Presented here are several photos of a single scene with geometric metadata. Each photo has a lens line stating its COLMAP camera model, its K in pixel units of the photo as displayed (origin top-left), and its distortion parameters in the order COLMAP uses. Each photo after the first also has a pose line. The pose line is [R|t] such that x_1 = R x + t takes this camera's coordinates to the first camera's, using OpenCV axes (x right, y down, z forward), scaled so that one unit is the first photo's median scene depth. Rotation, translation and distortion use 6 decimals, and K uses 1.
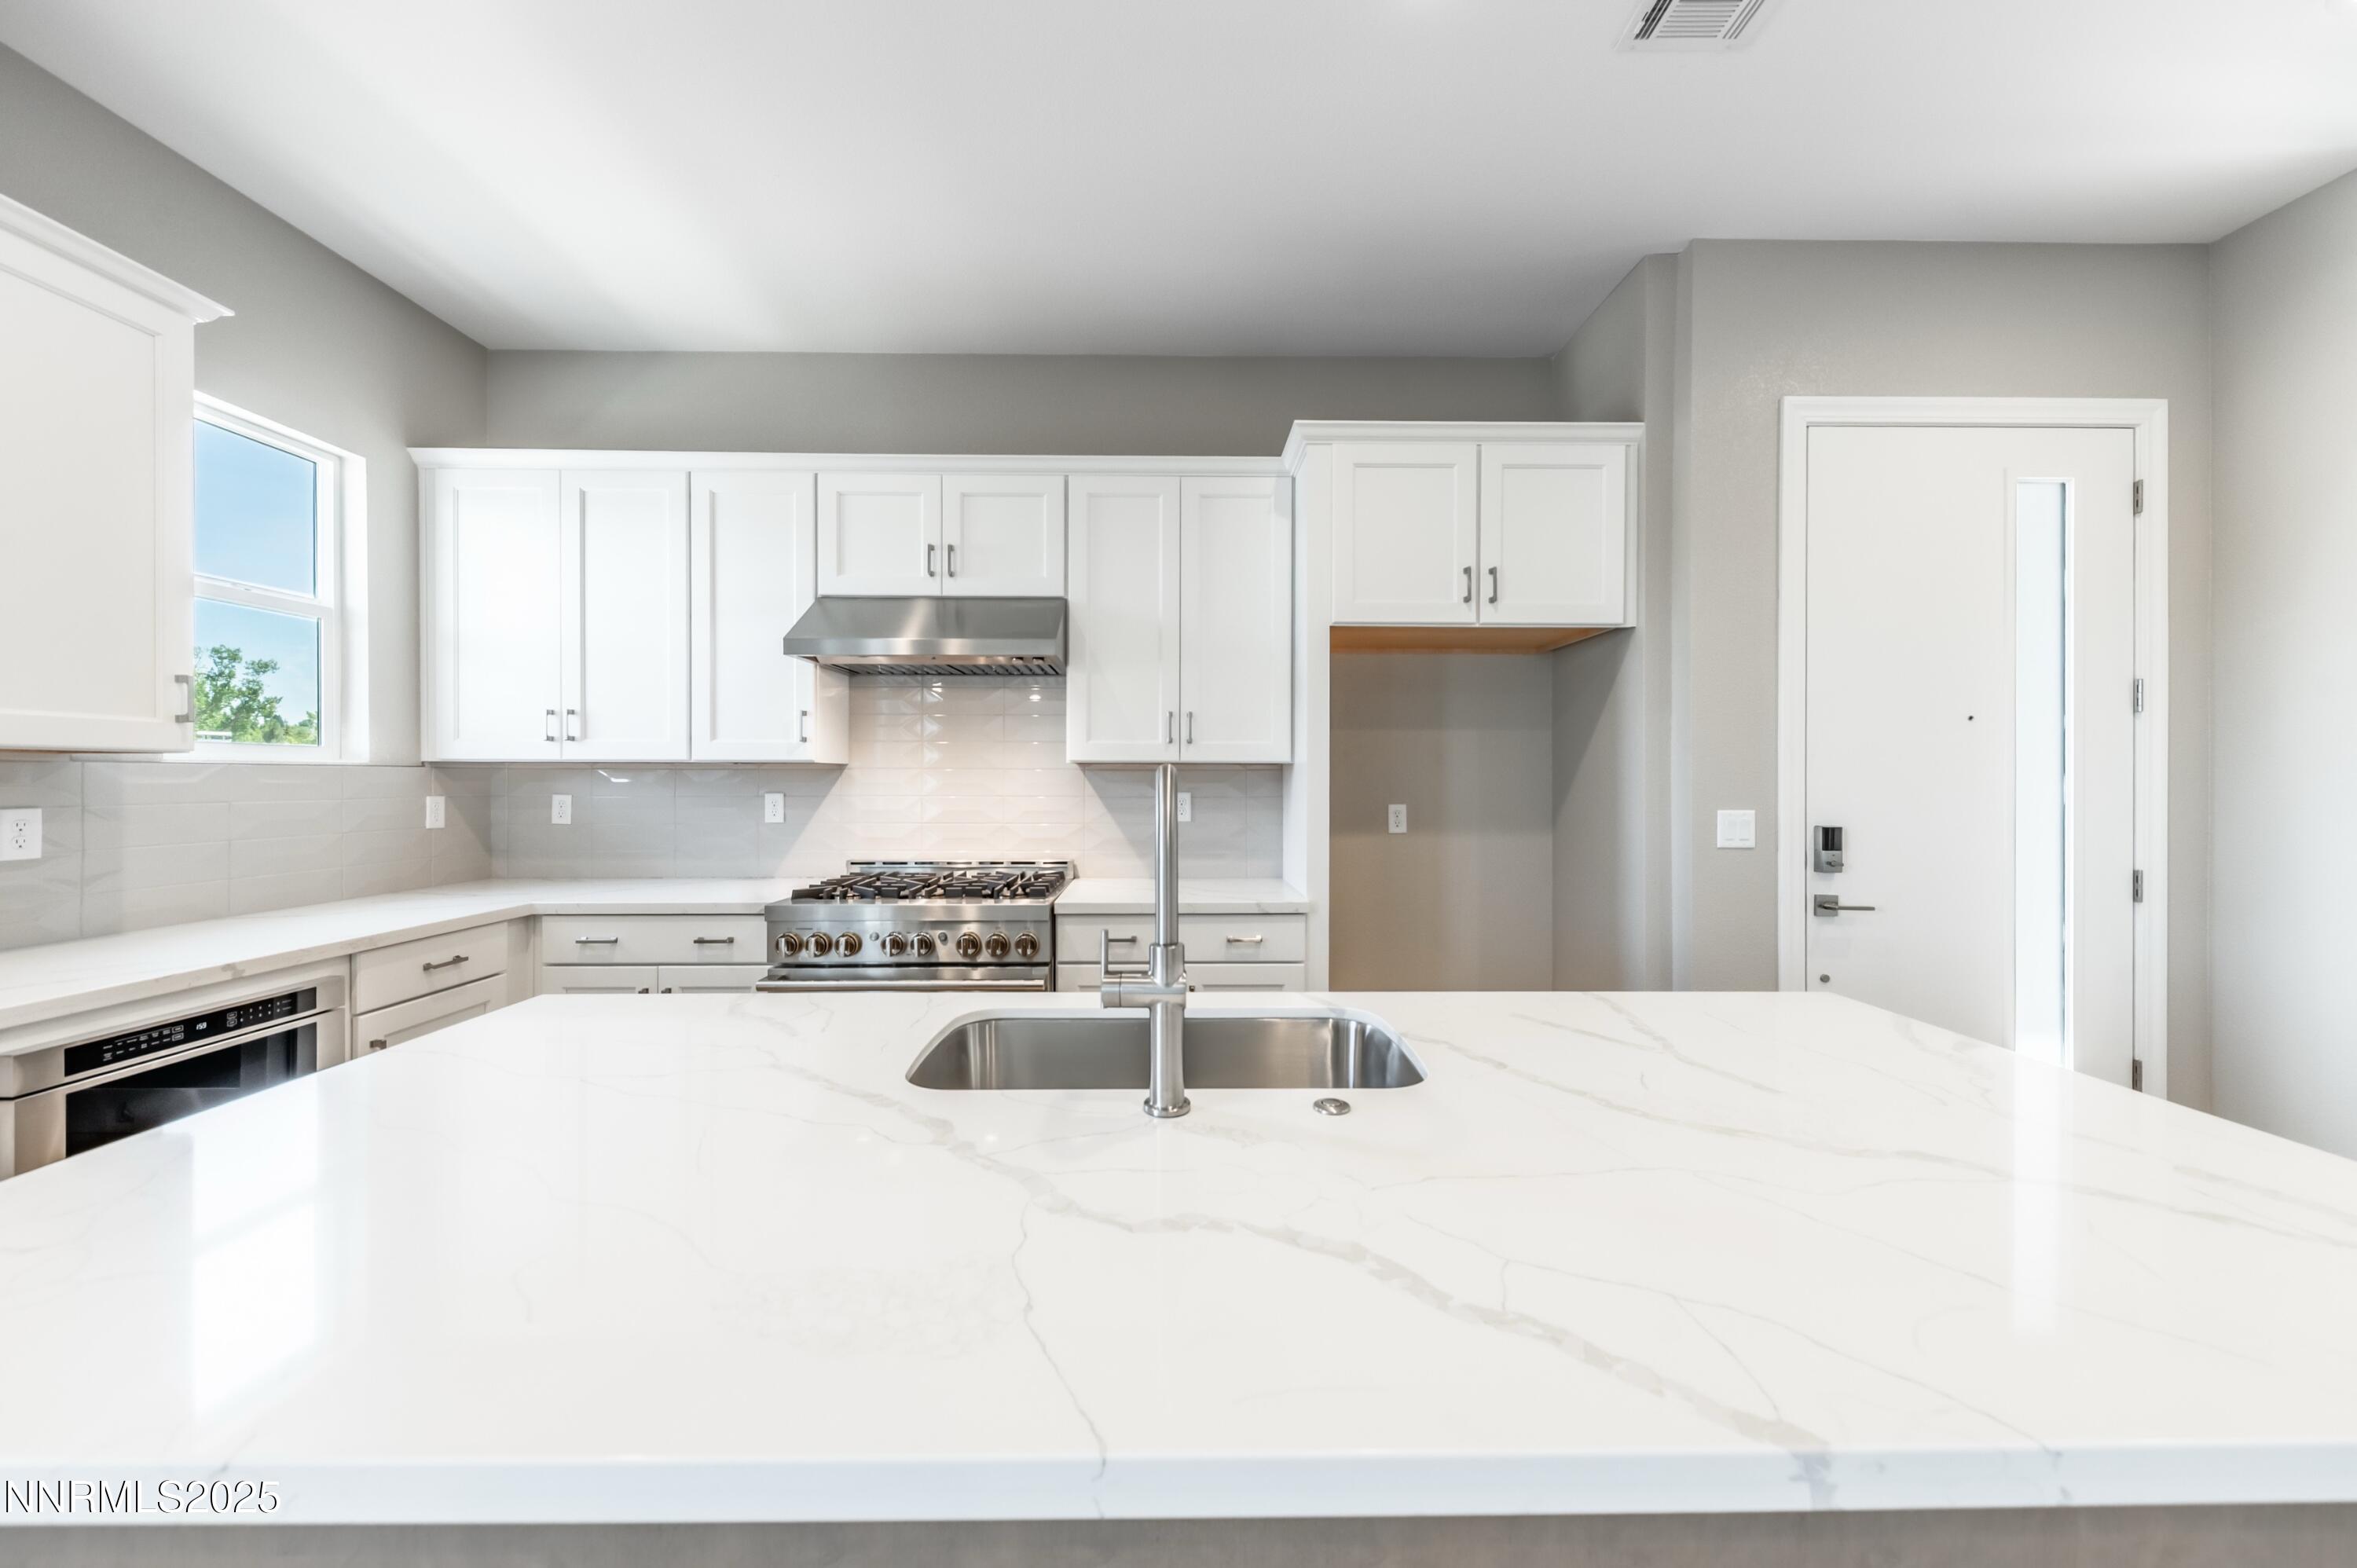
lens RADIAL K [[824.0, 0, 1181.4], [0, 824.0, 777.7], [0, 0, 1]] dist [0.024593, -0.000068]
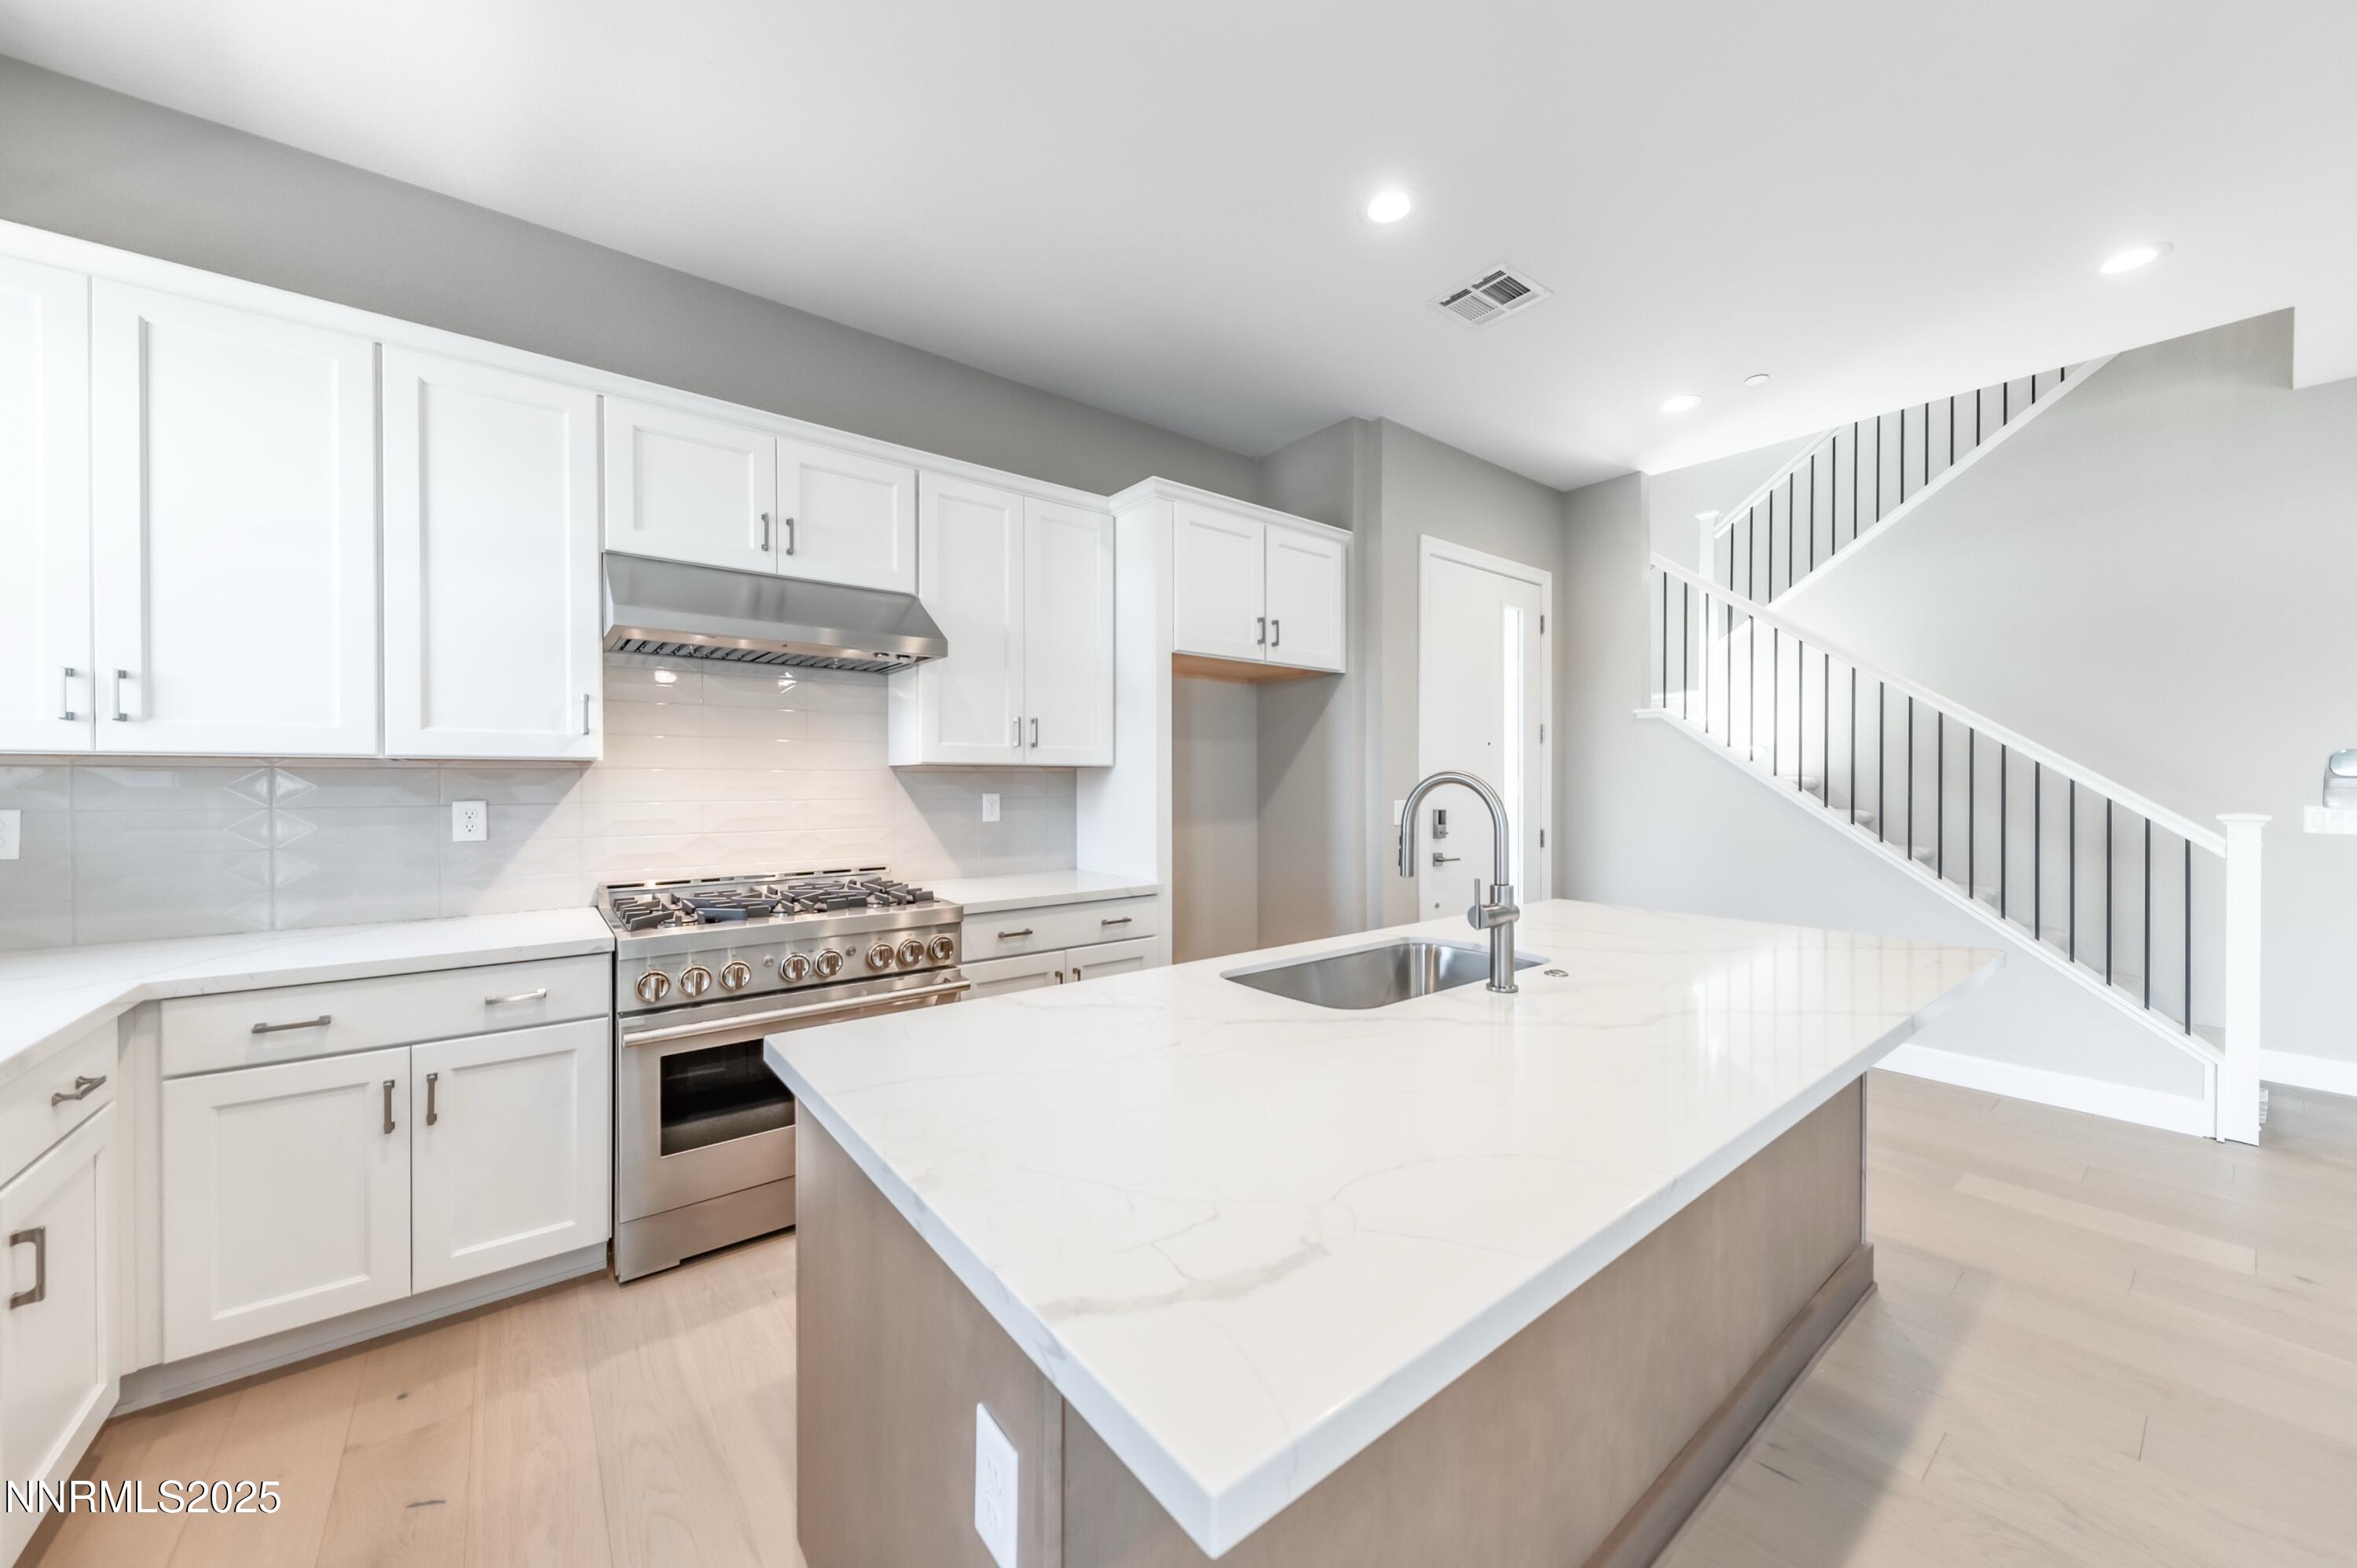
lens RADIAL K [[865.5, 0, 1182.7], [0, 865.5, 776.7], [0, 0, 1]] dist [0.030473, -0.000087]
pose [[0.792365, 0.000001, 0.610047, -0.517754], [0.000953, 0.999999, -0.001239, -0.001632], [-0.610046, 0.001563, 0.792364, -0.005246]]
